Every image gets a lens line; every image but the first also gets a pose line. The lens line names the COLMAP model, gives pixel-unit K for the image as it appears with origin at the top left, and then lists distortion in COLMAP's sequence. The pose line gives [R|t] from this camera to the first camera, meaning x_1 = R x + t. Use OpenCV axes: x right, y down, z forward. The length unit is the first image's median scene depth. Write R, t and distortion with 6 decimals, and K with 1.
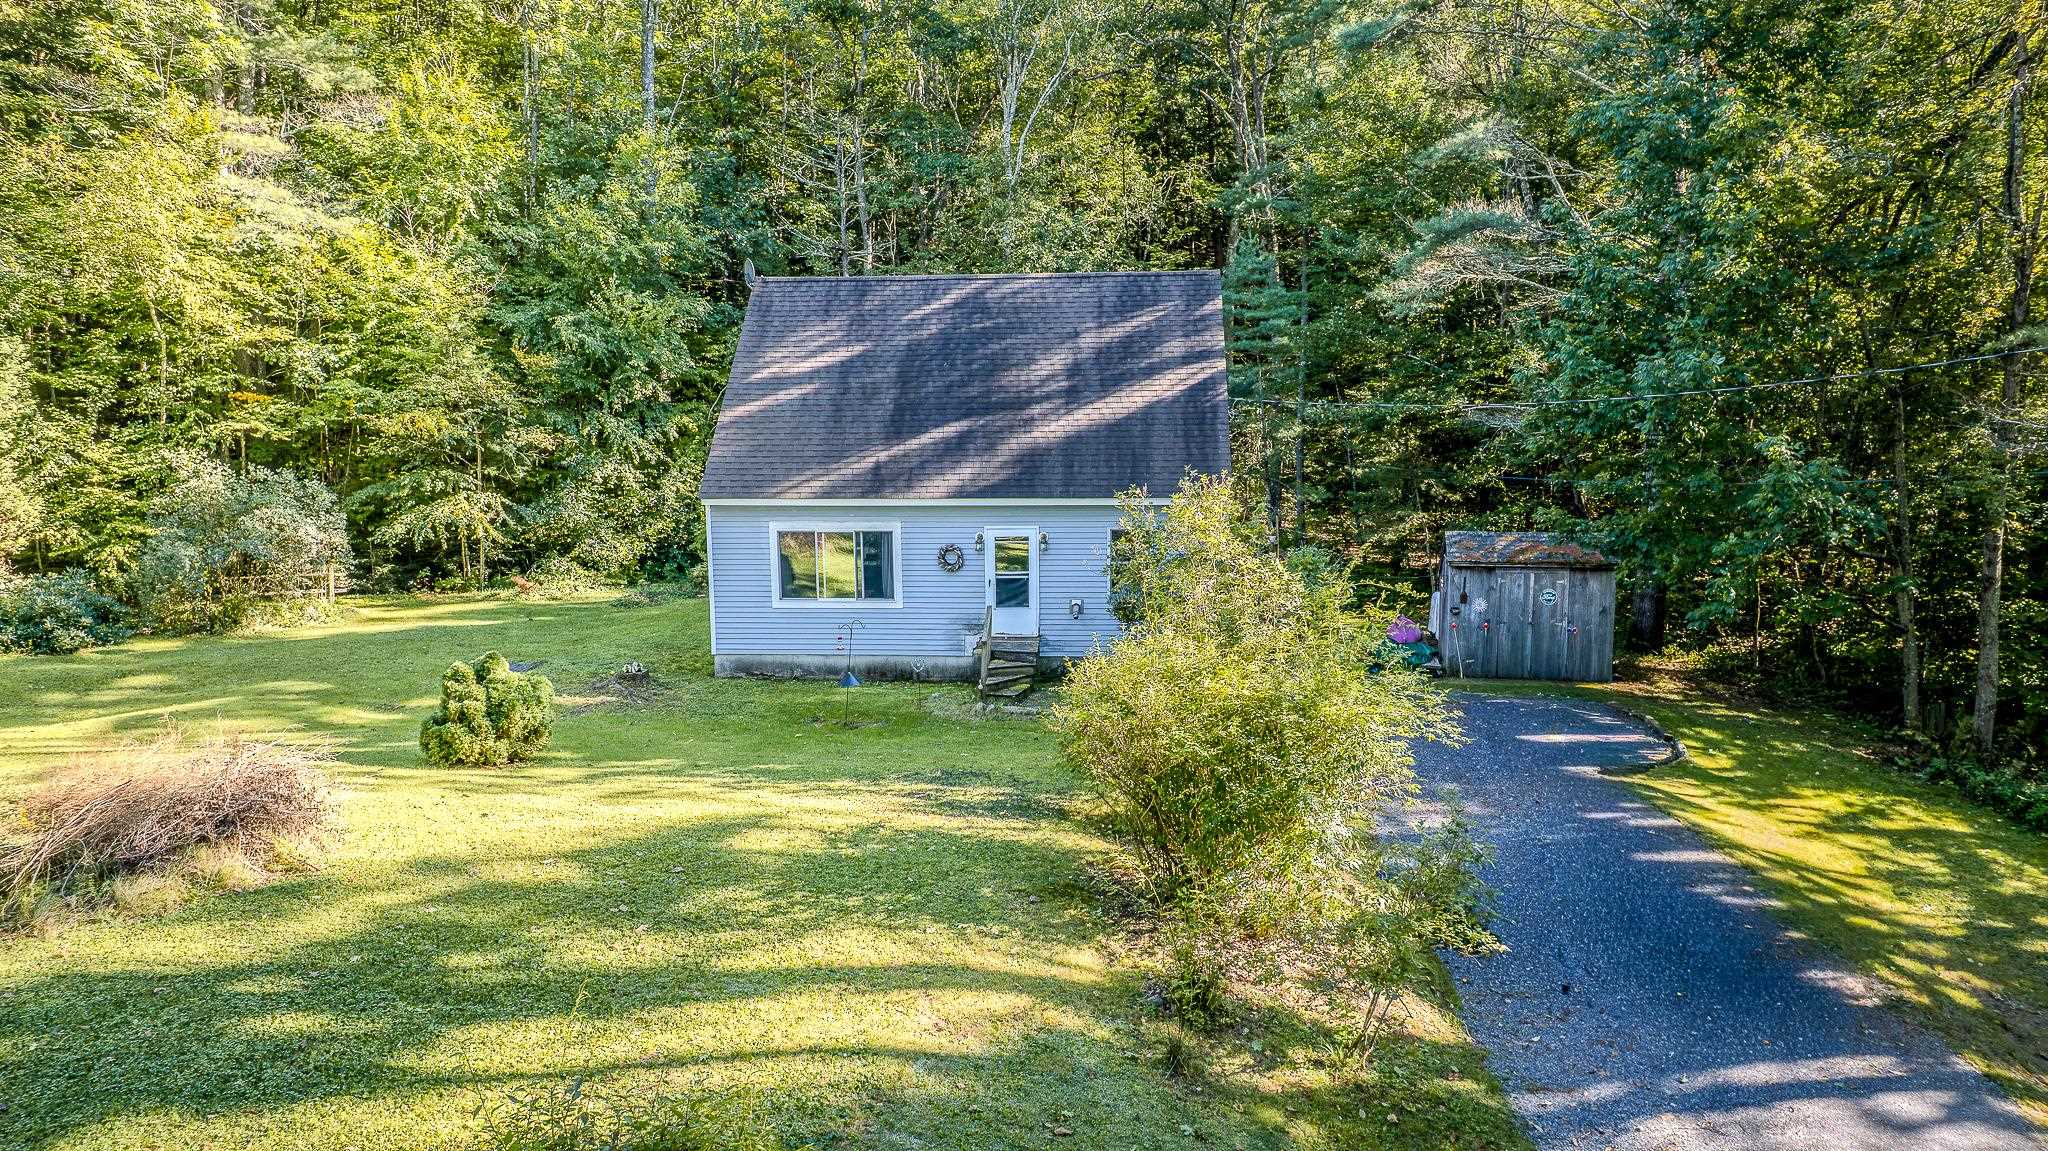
lens RADIAL K [[1327.8, 0, 1016.9], [0, 1327.8, 571.3], [0, 0, 1]] dist [-0.026584, 0.000936]
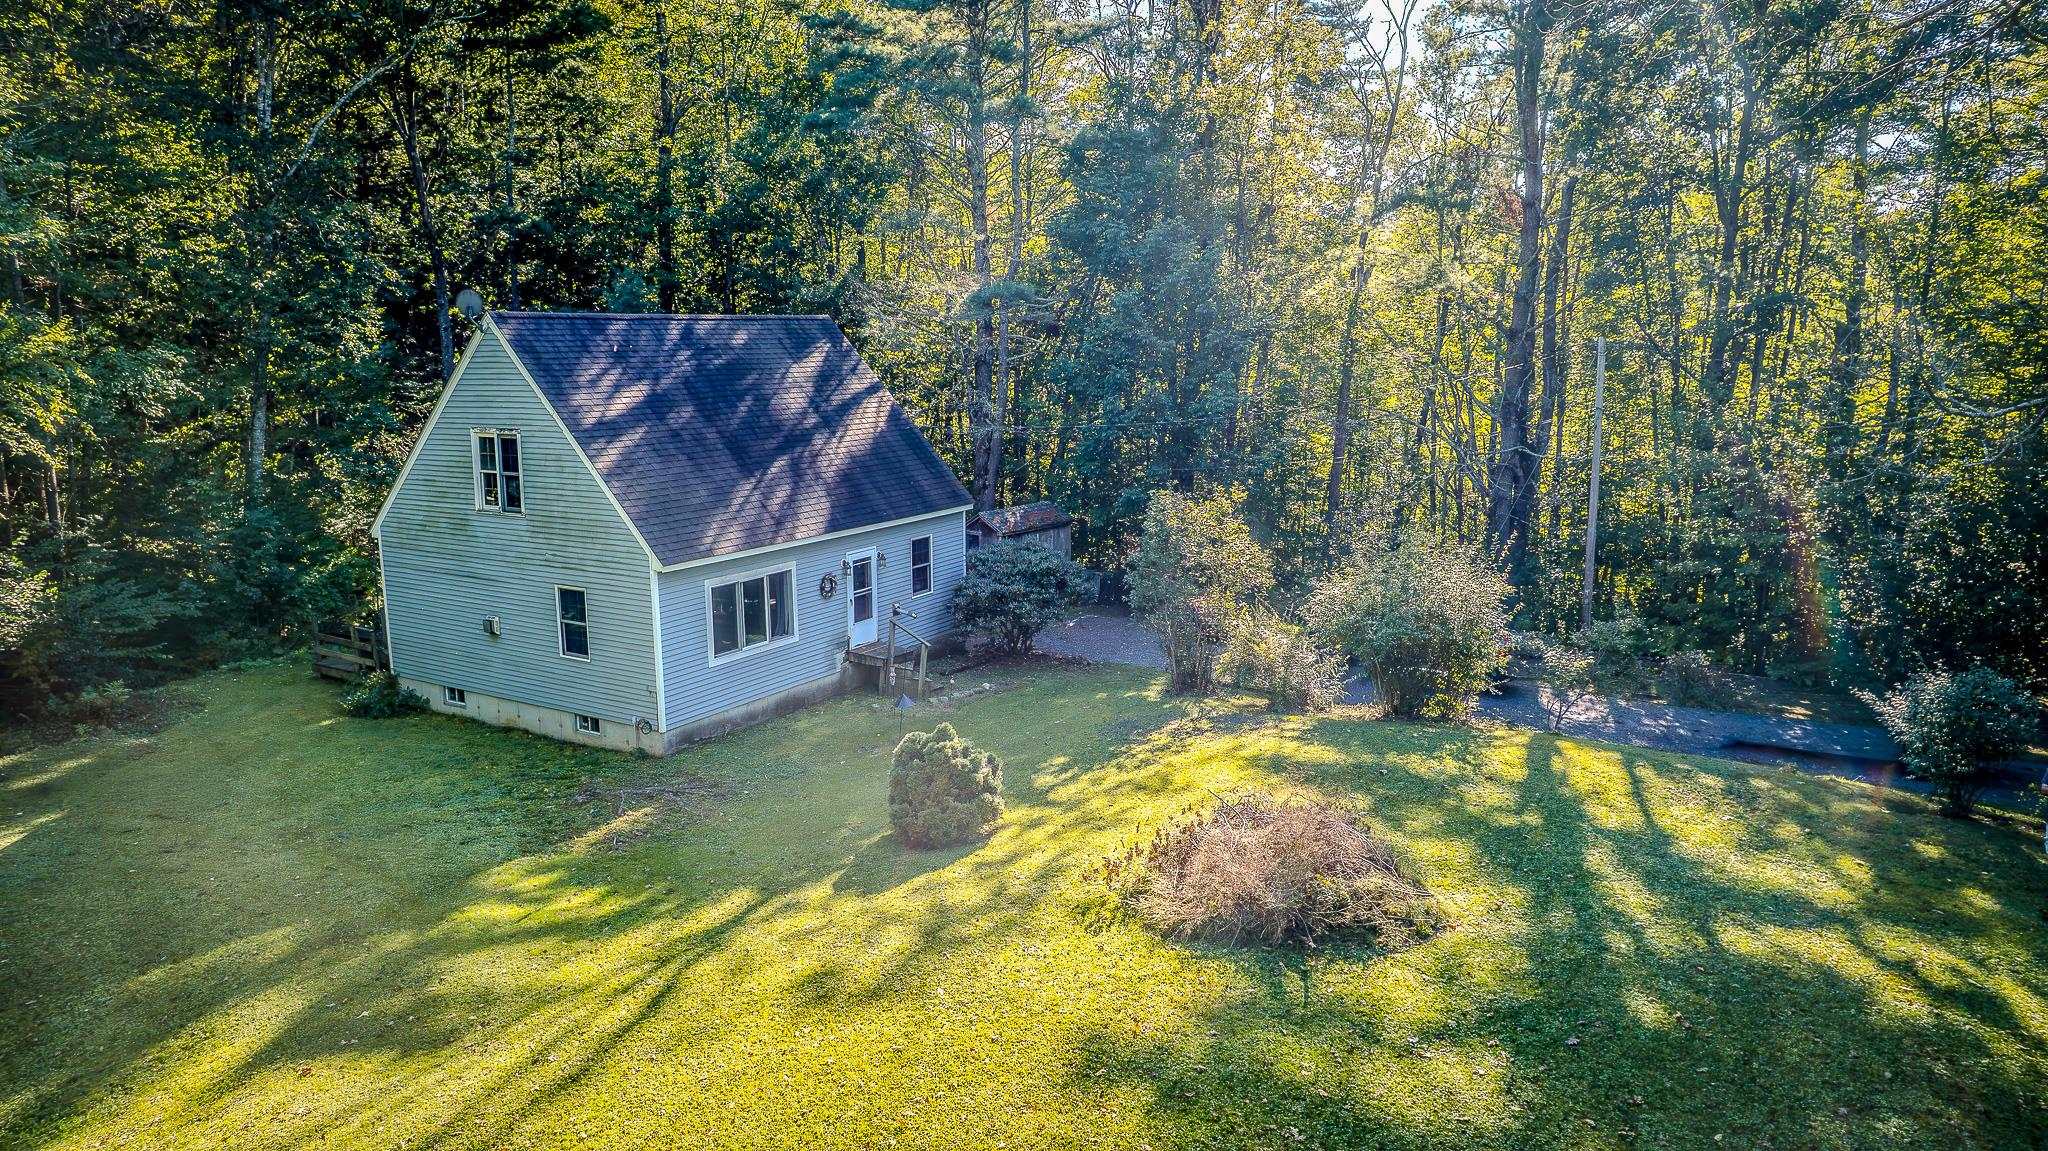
lens RADIAL K [[1327.8, 0, 1021.9], [0, 1327.8, 573.4], [0, 0, 1]] dist [-0.026584, 0.000936]
pose [[0.429908, -0.151313, 0.890103, -0.947302], [0.130464, 0.985921, 0.104589, -0.113006], [-0.893397, 0.071163, 0.443596, 0.367672]]
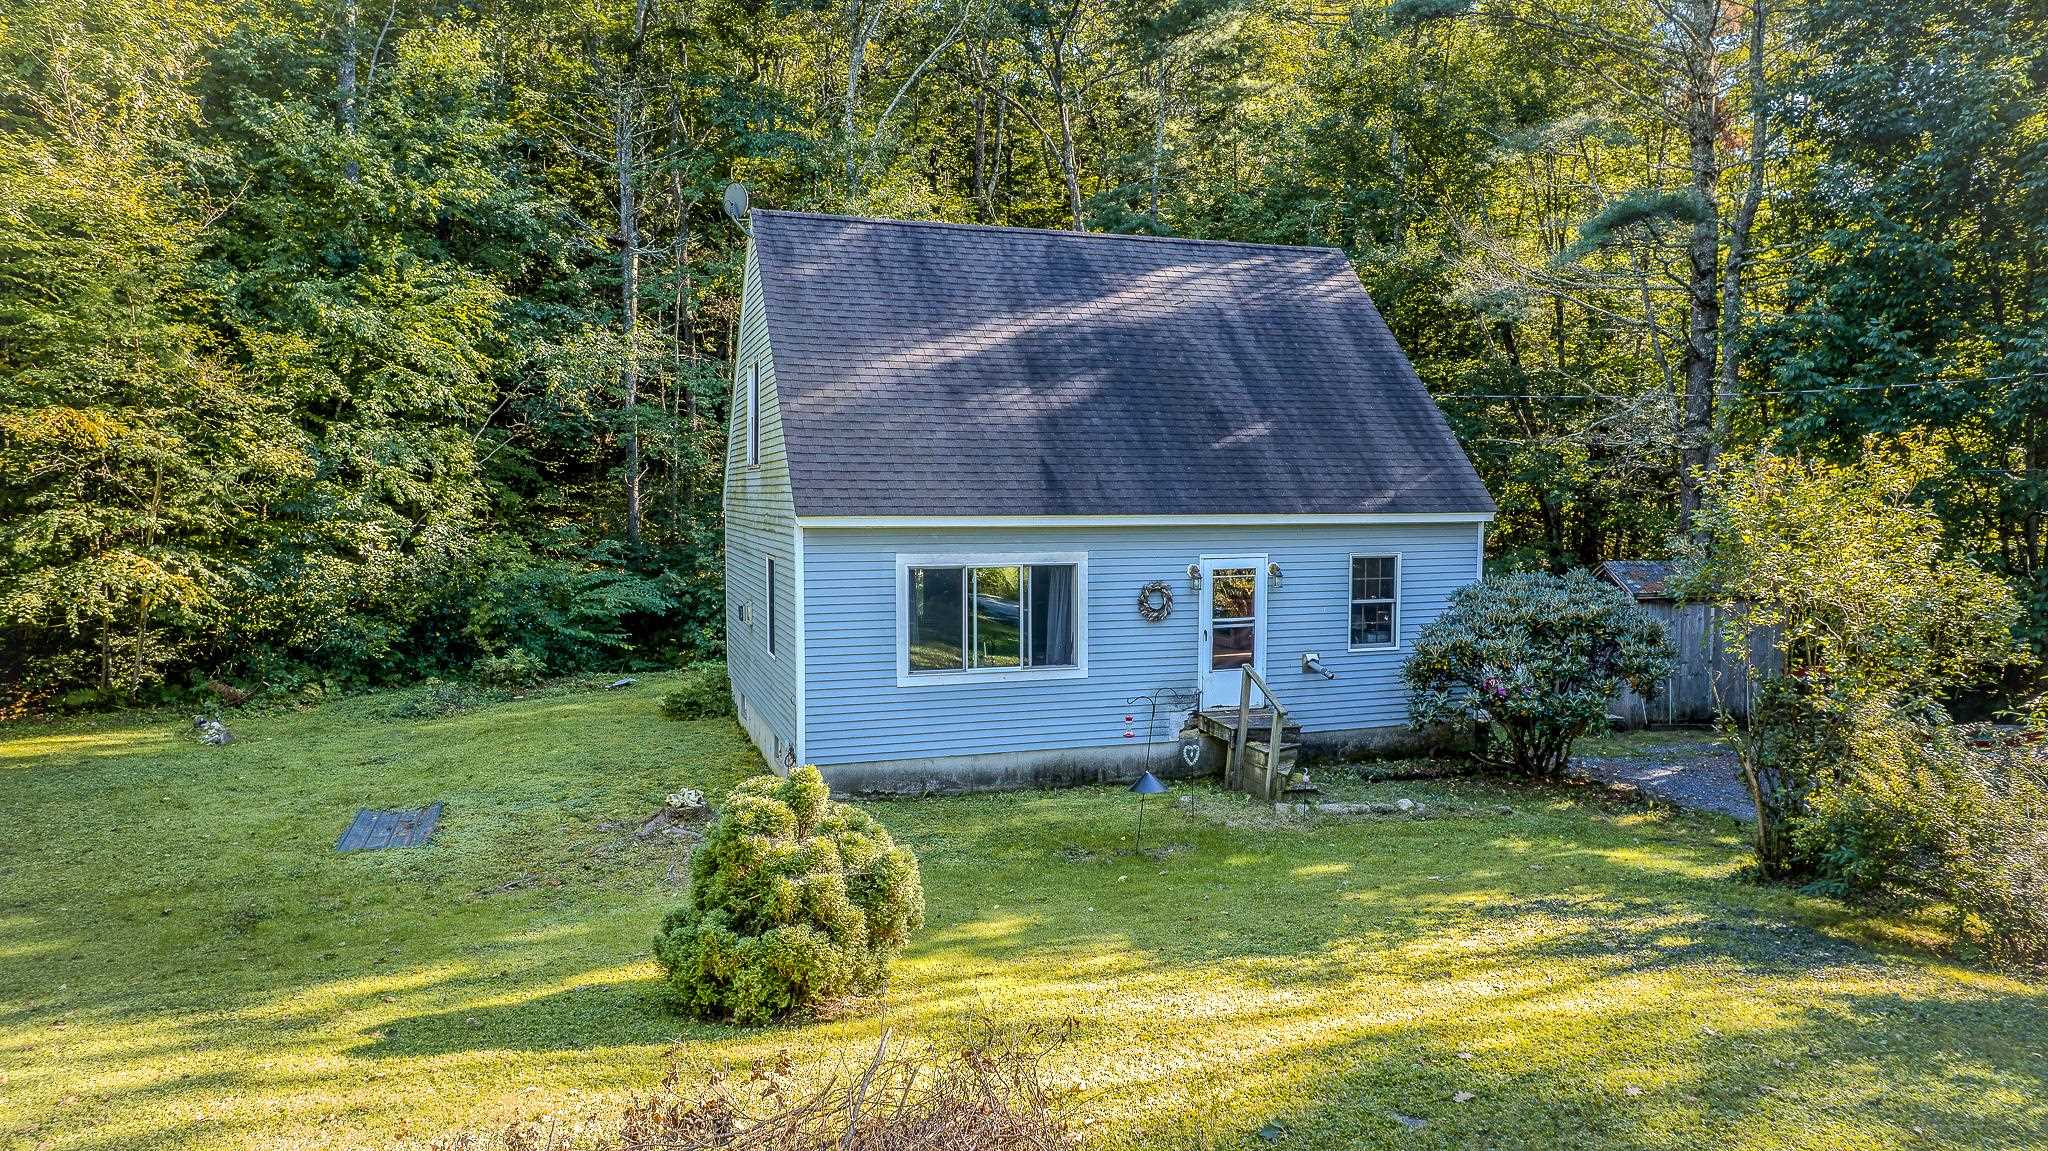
lens RADIAL K [[1327.8, 0, 1022.3], [0, 1327.8, 582.3], [0, 0, 1]] dist [-0.026584, 0.000936]
pose [[0.913197, -0.018799, 0.407085, -0.395759], [0.048088, 0.996927, -0.061835, 0.019546], [-0.404671, 0.076043, 0.911295, 0.386727]]
